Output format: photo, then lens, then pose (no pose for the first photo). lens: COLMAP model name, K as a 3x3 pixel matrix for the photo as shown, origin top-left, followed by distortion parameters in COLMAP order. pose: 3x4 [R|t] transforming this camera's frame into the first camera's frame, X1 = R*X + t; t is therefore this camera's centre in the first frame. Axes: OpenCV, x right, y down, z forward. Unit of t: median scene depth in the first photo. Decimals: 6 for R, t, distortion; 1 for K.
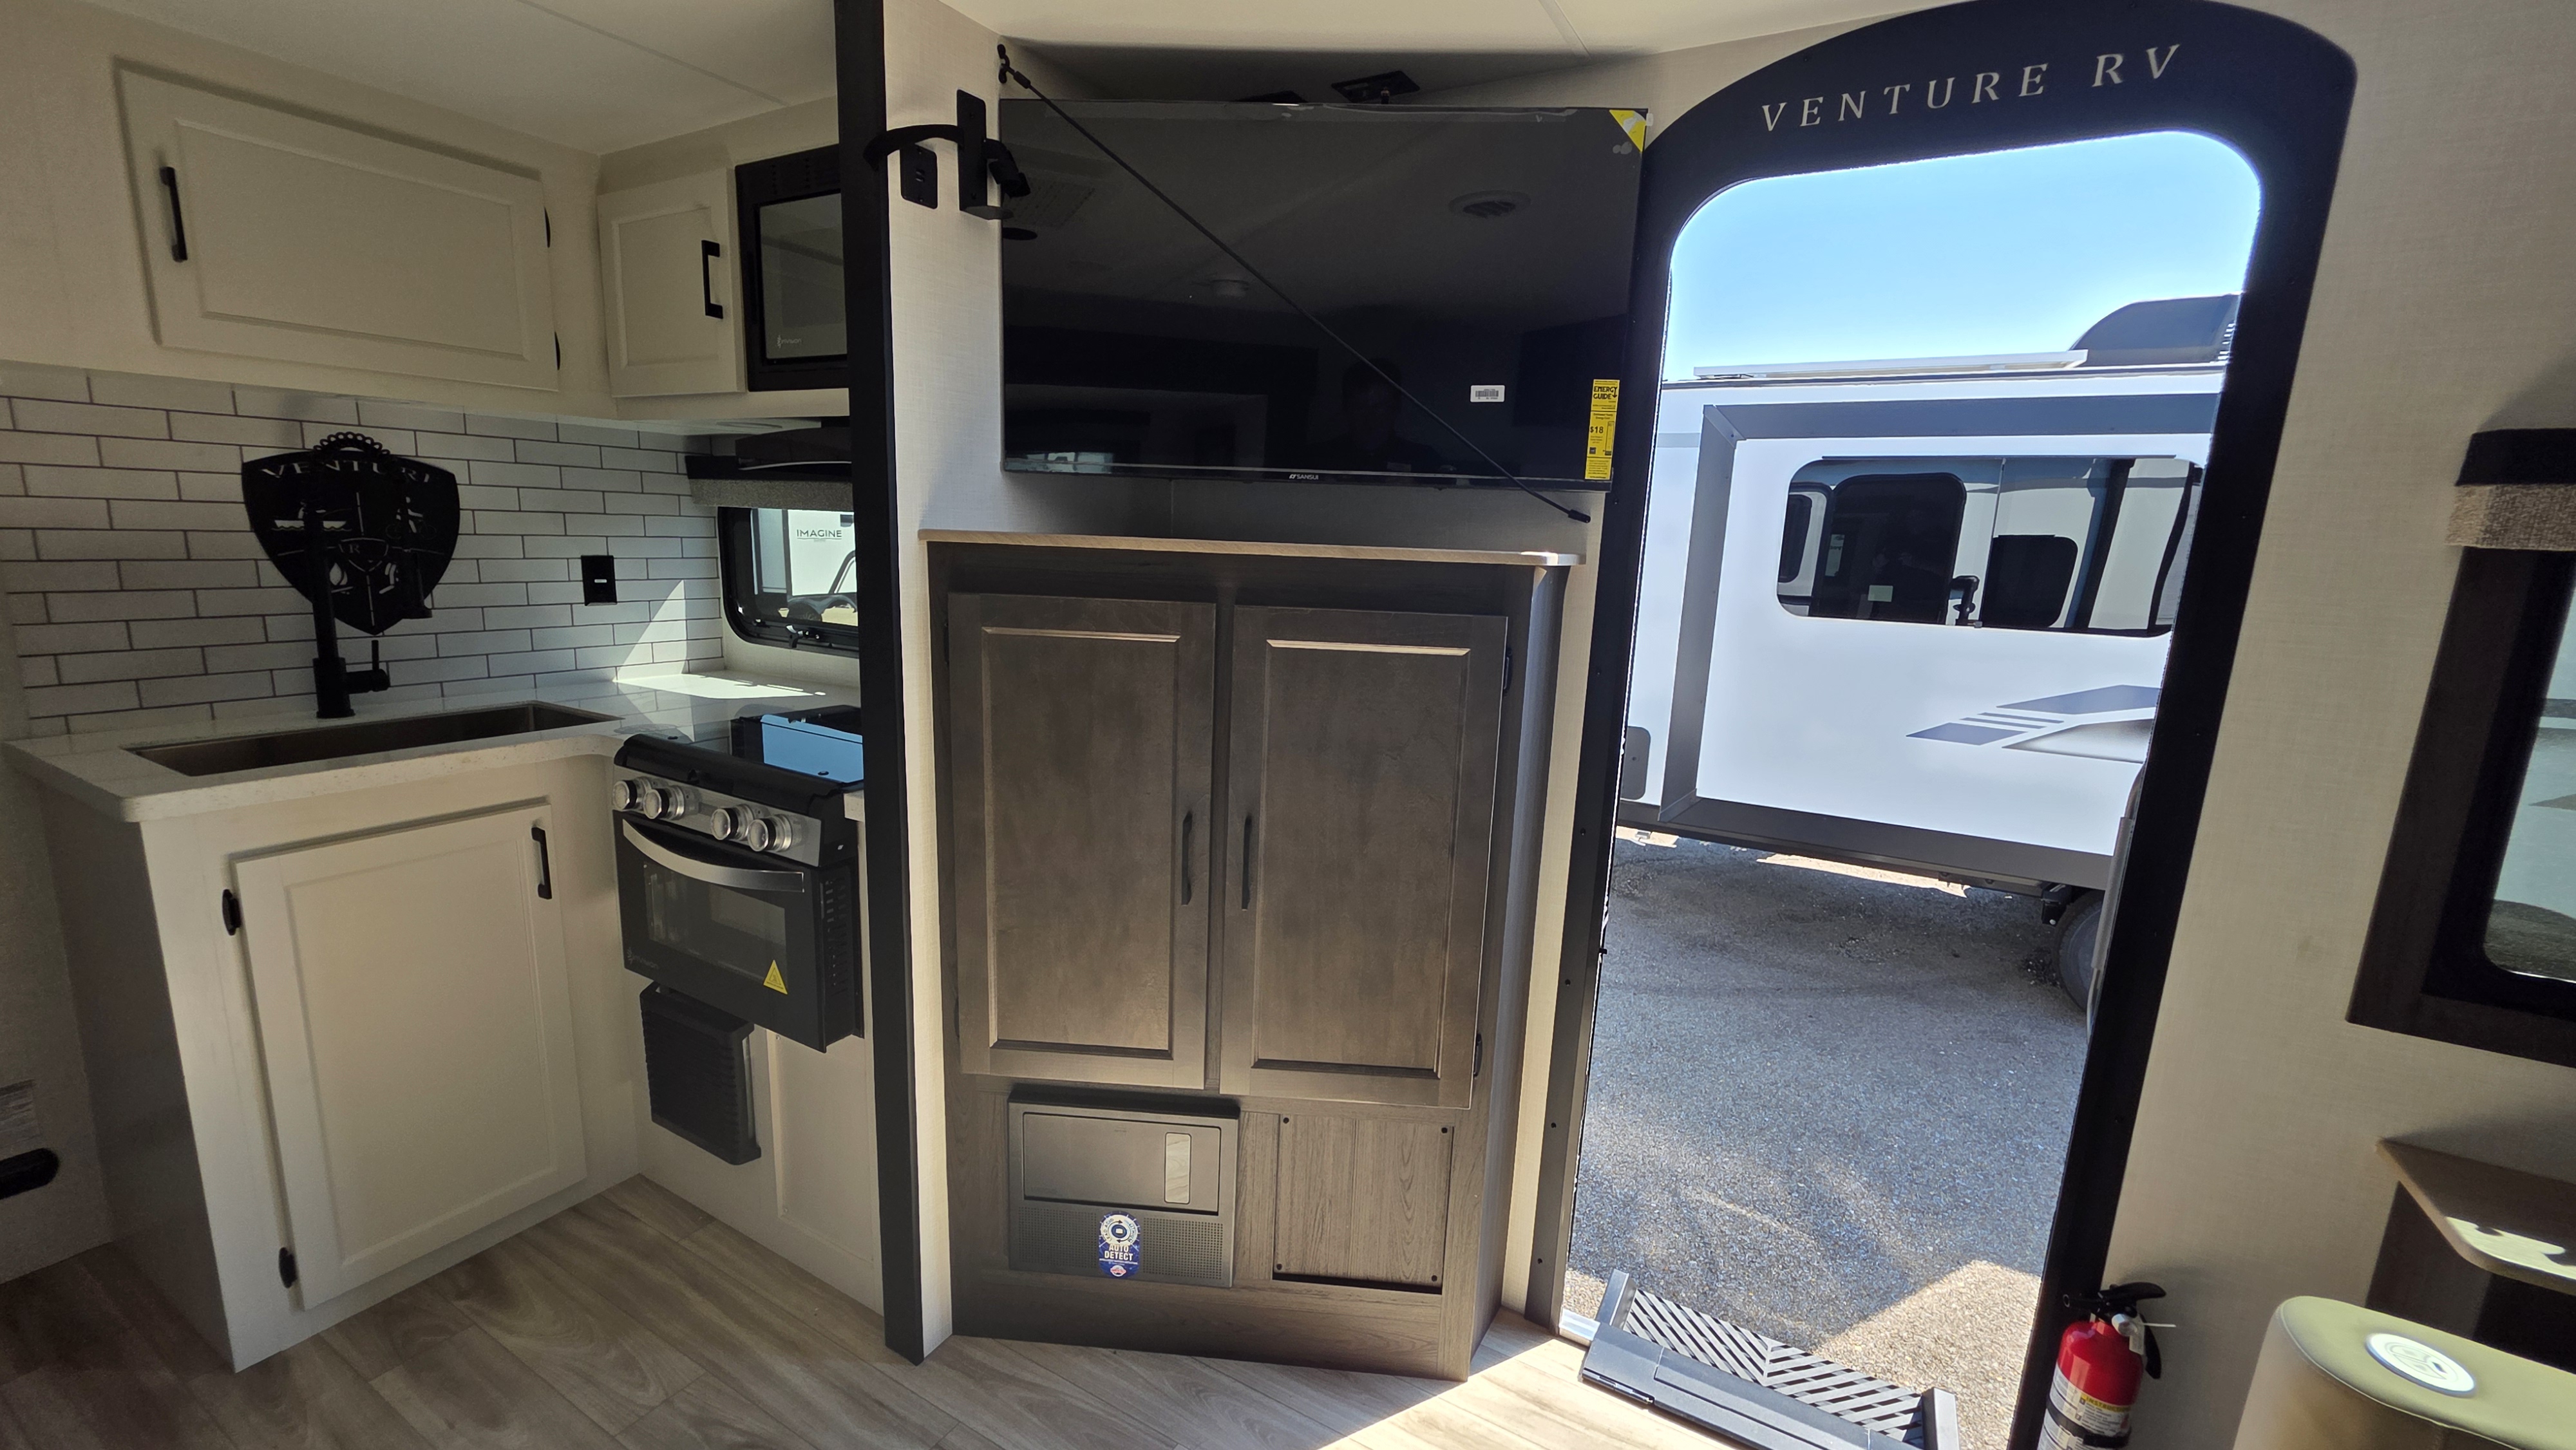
lens RADIAL K [[1046.0, 0, 1289.8], [0, 1046.0, 723.9], [0, 0, 1]] dist [0.002507, -0.000749]
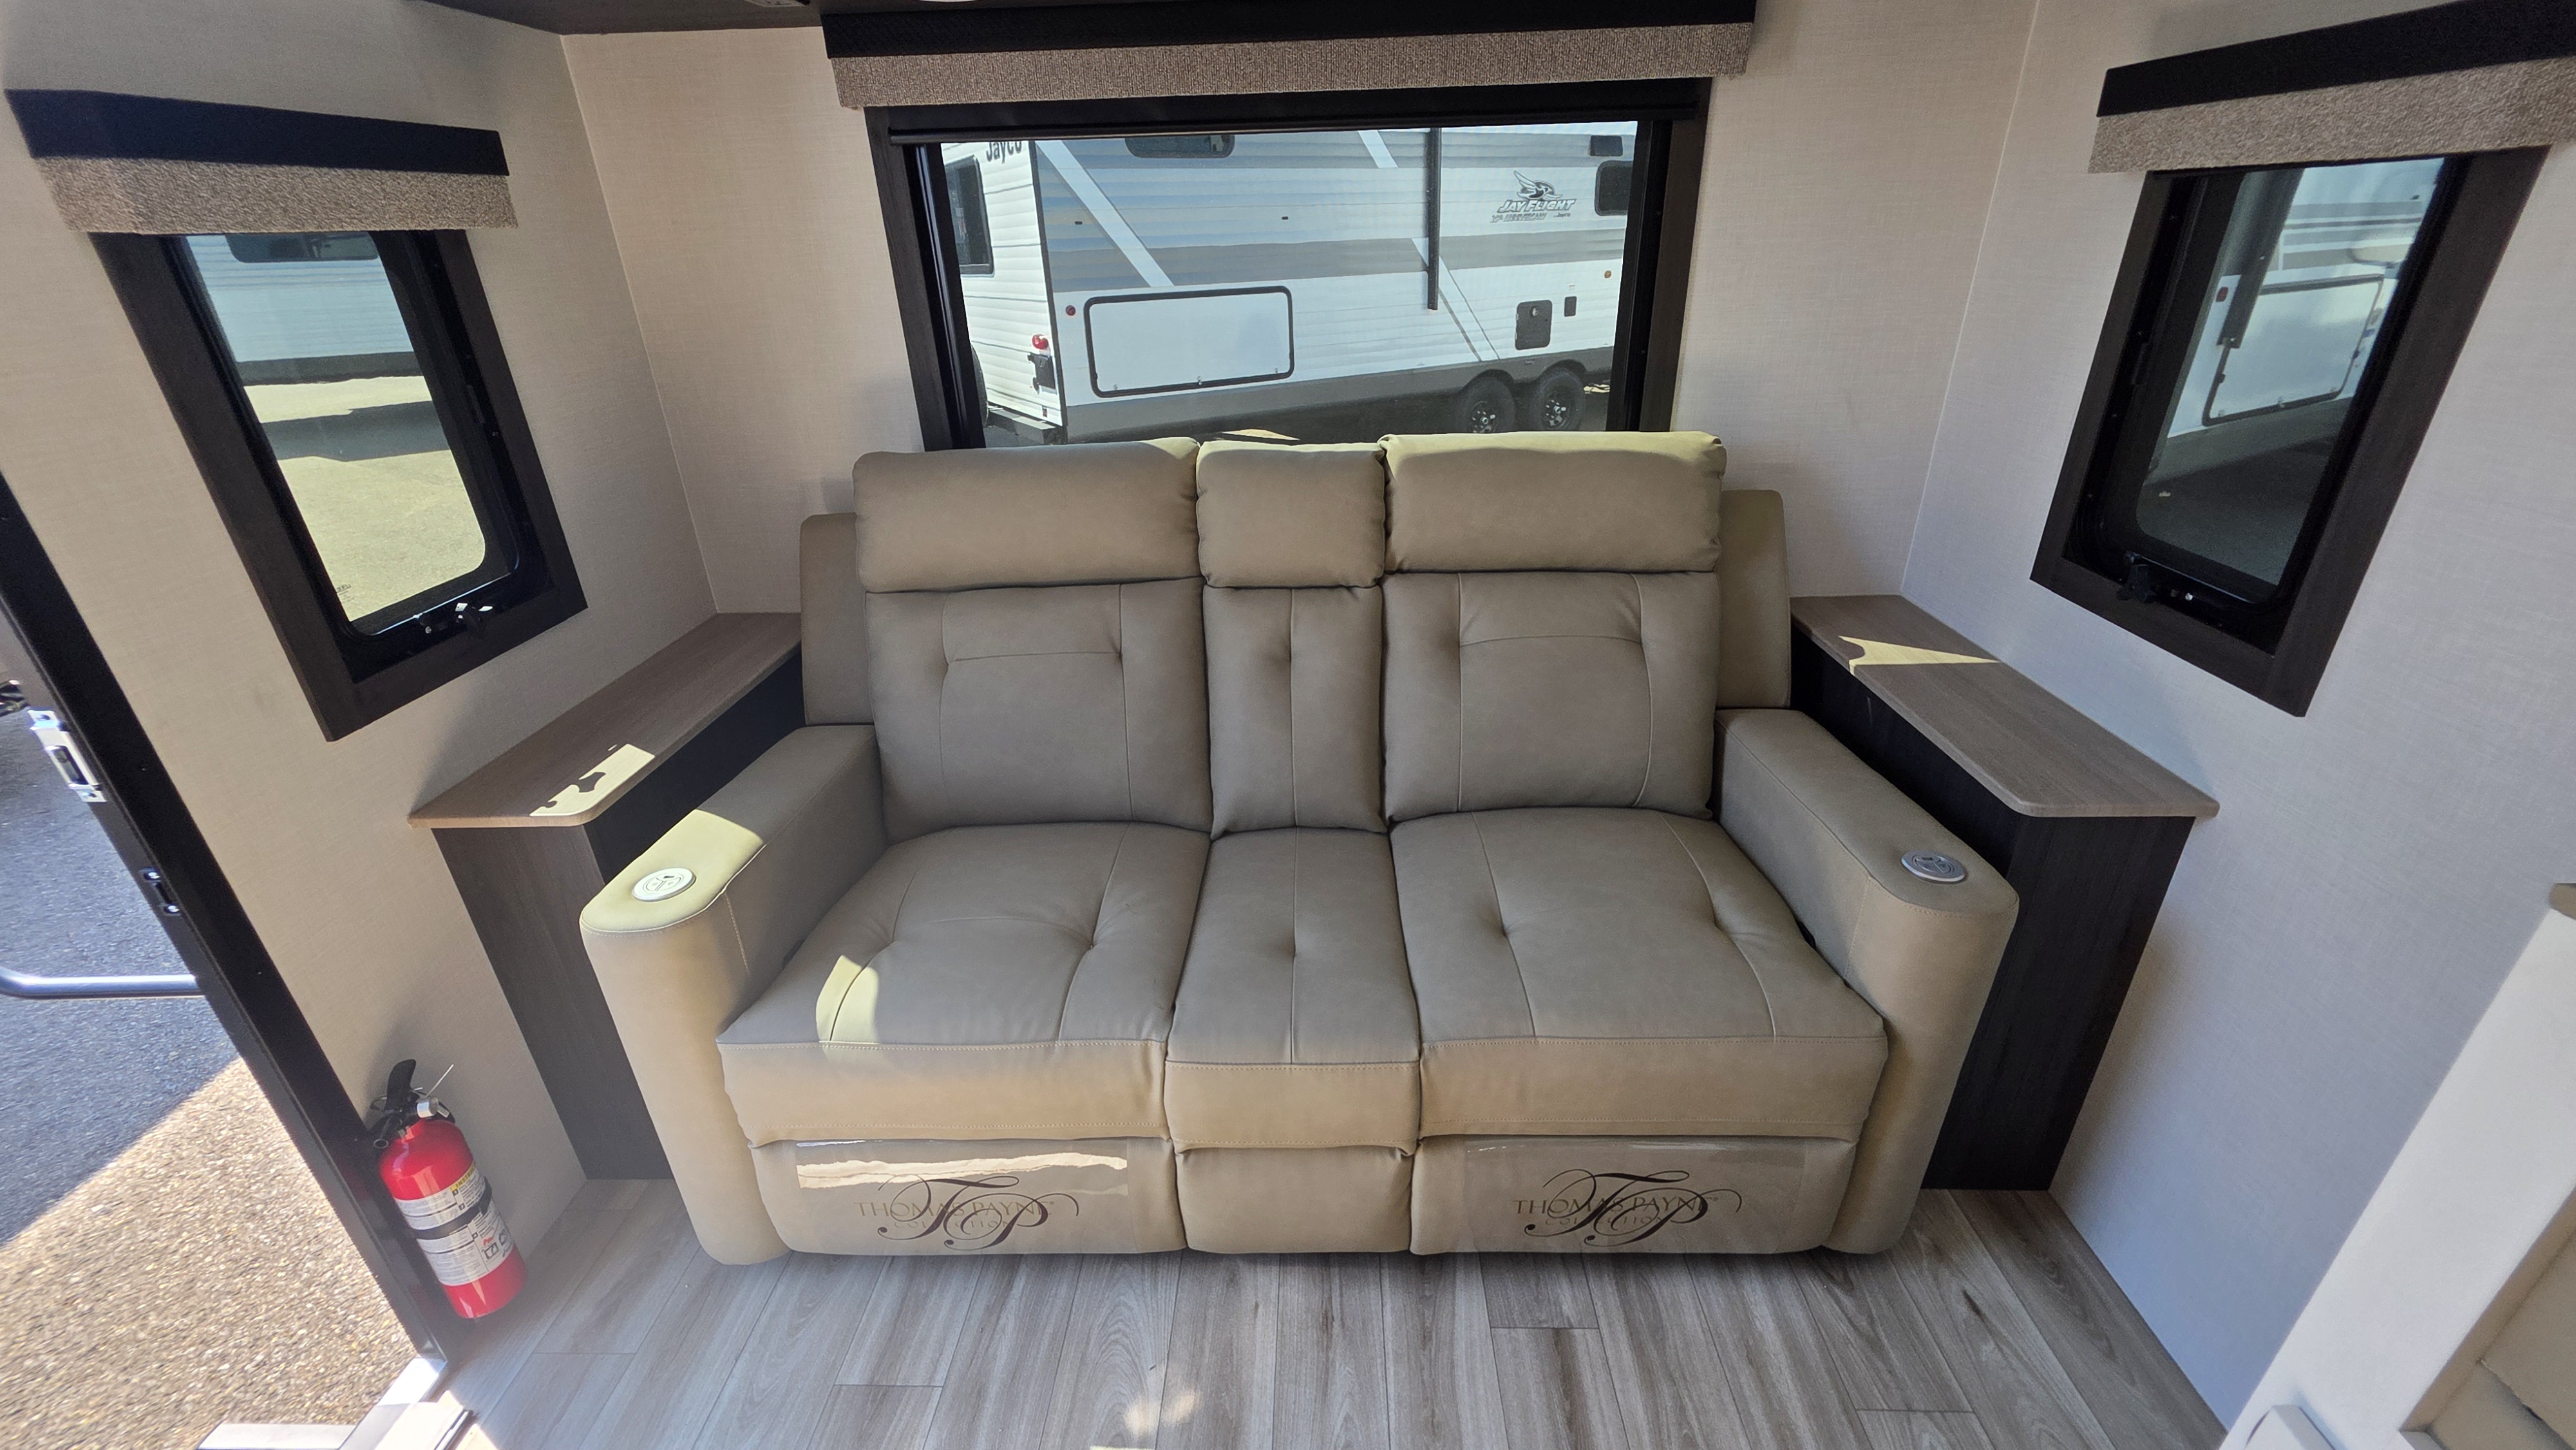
lens RADIAL K [[1046.0, 0, 1288.8], [0, 1046.0, 713.6], [0, 0, 1]] dist [0.002507, -0.000749]
pose [[-0.477600, -0.401551, 0.781444, -0.161147], [0.172884, 0.829099, 0.531701, -0.083051], [-0.861400, 0.389039, -0.326556, 0.353523]]
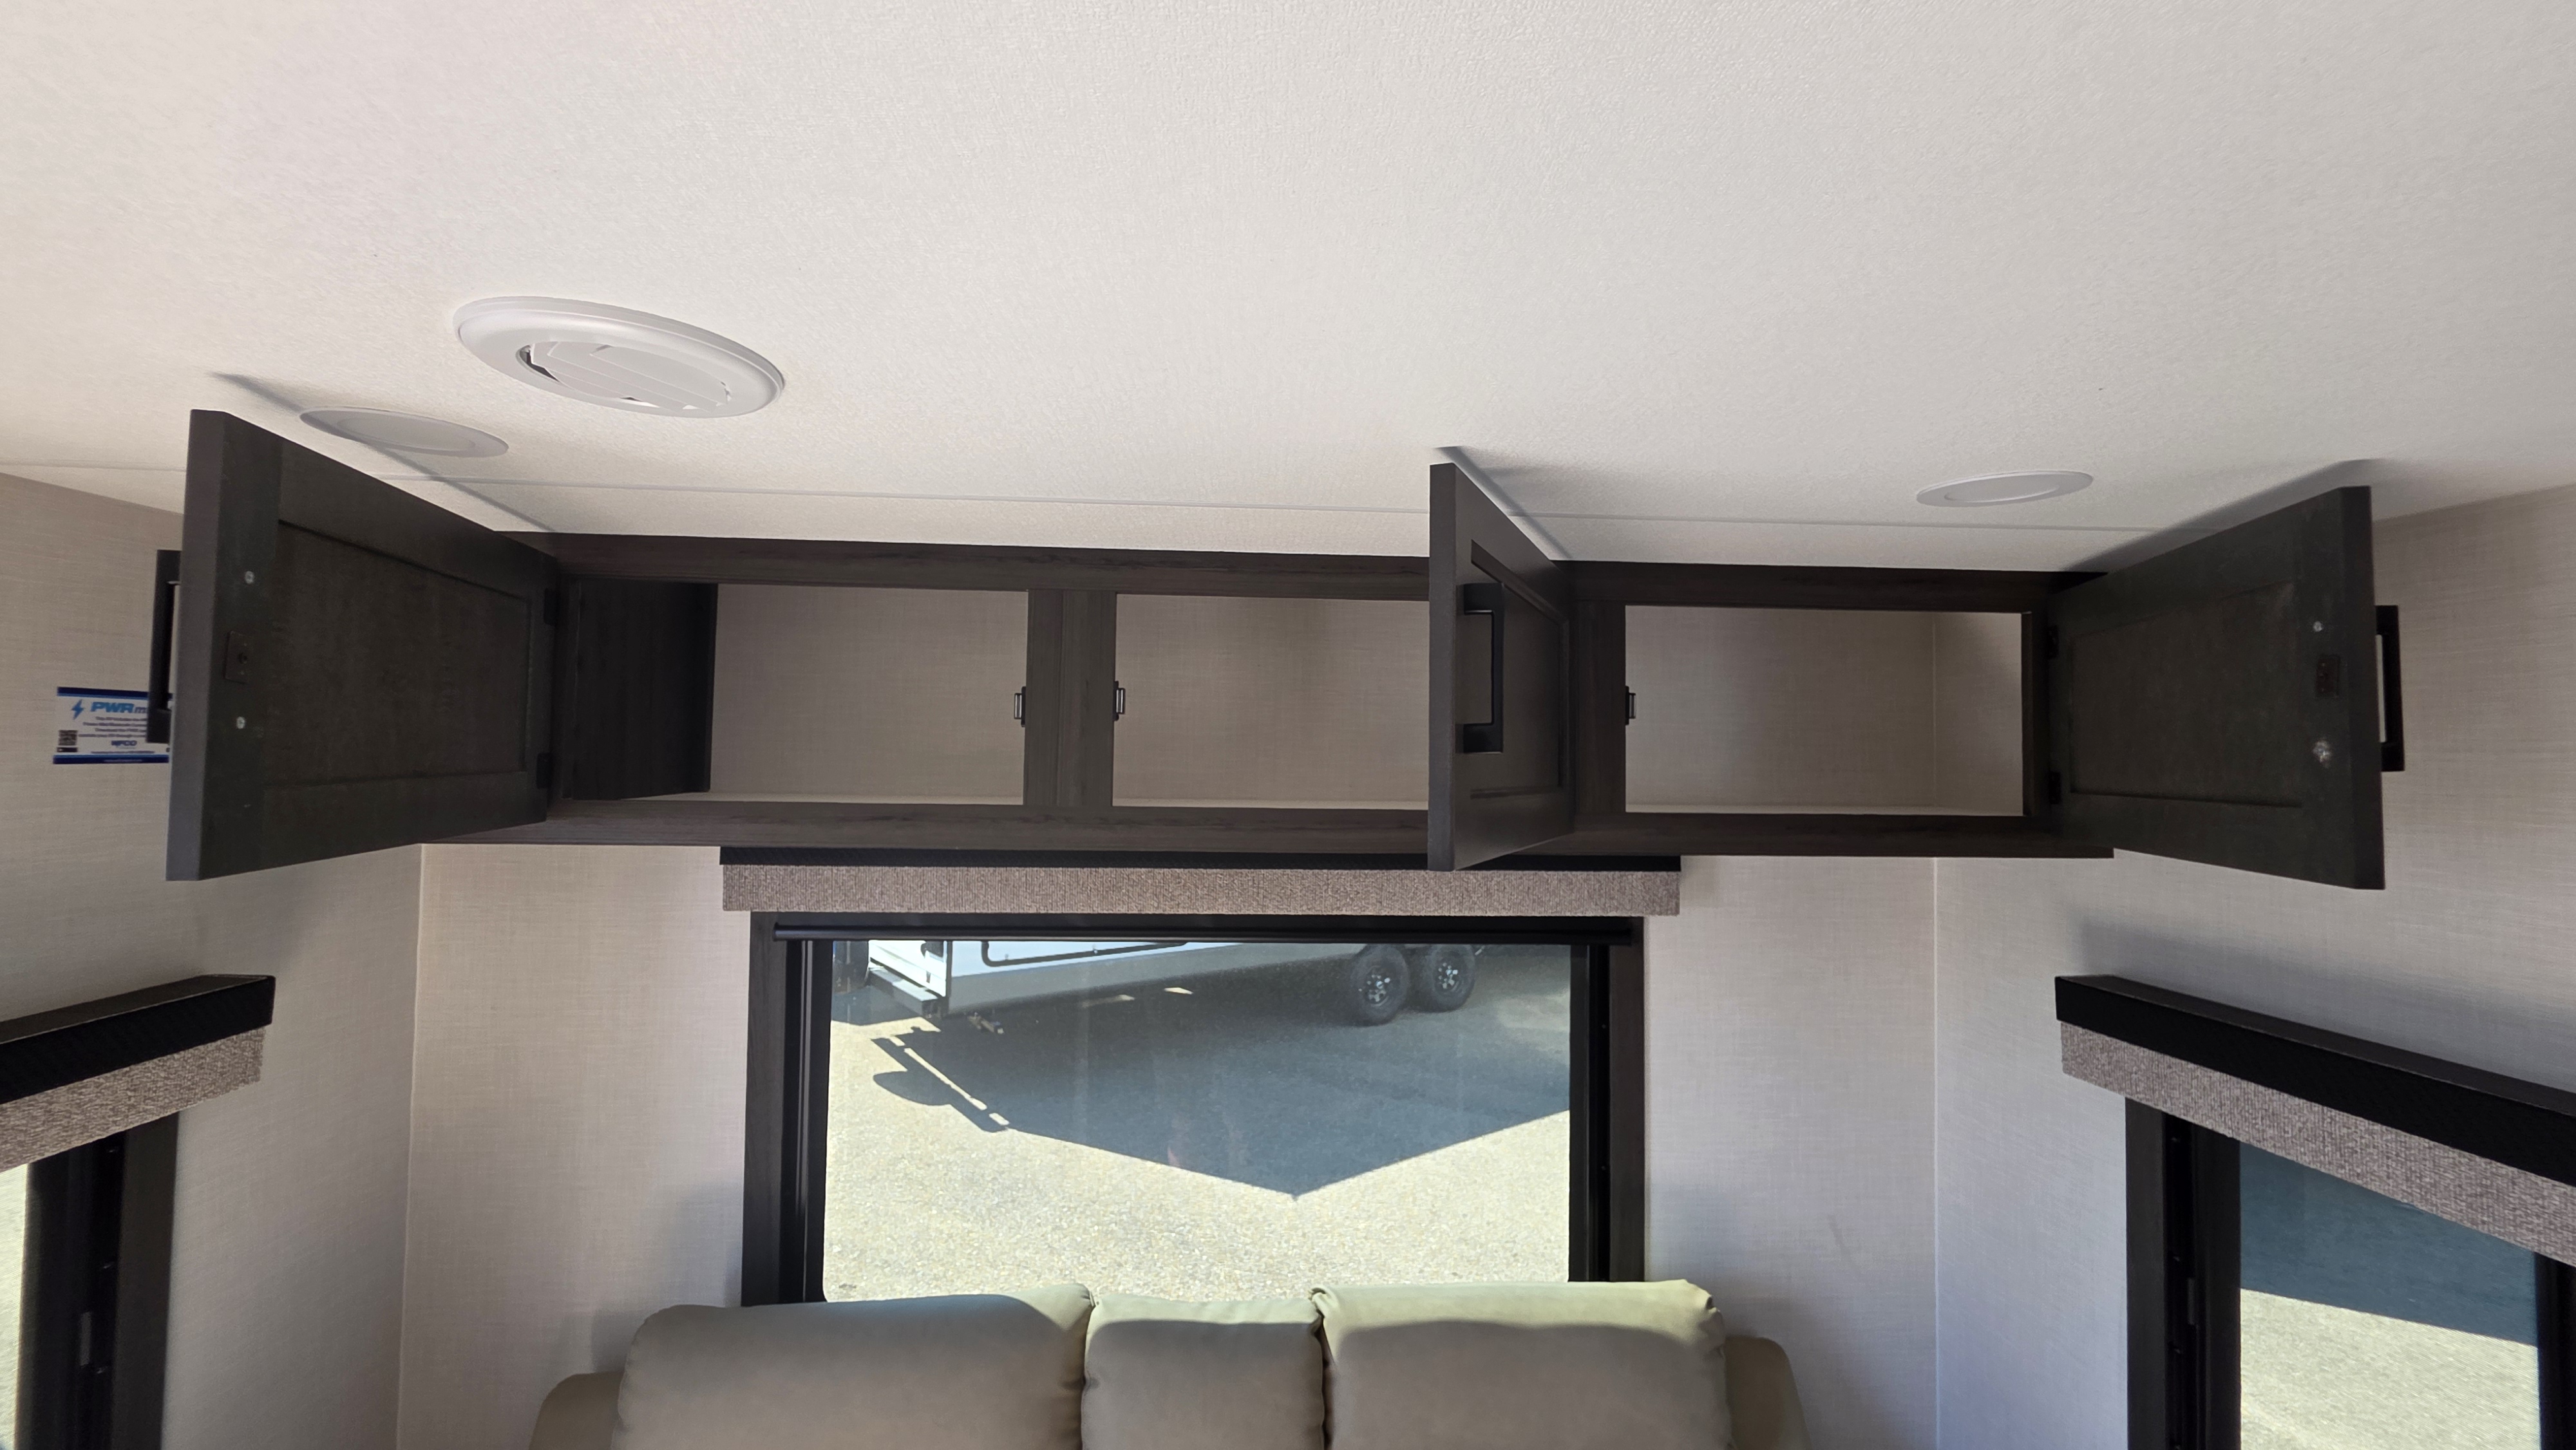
lens RADIAL K [[1046.0, 0, 1285.2], [0, 1046.0, 728.1], [0, 0, 1]] dist [0.002507, -0.000749]
pose [[-0.555379, -0.030263, 0.831046, 0.007824], [0.119102, 0.986141, 0.115505, -0.273045], [-0.823024, 0.163128, -0.544078, 0.254756]]
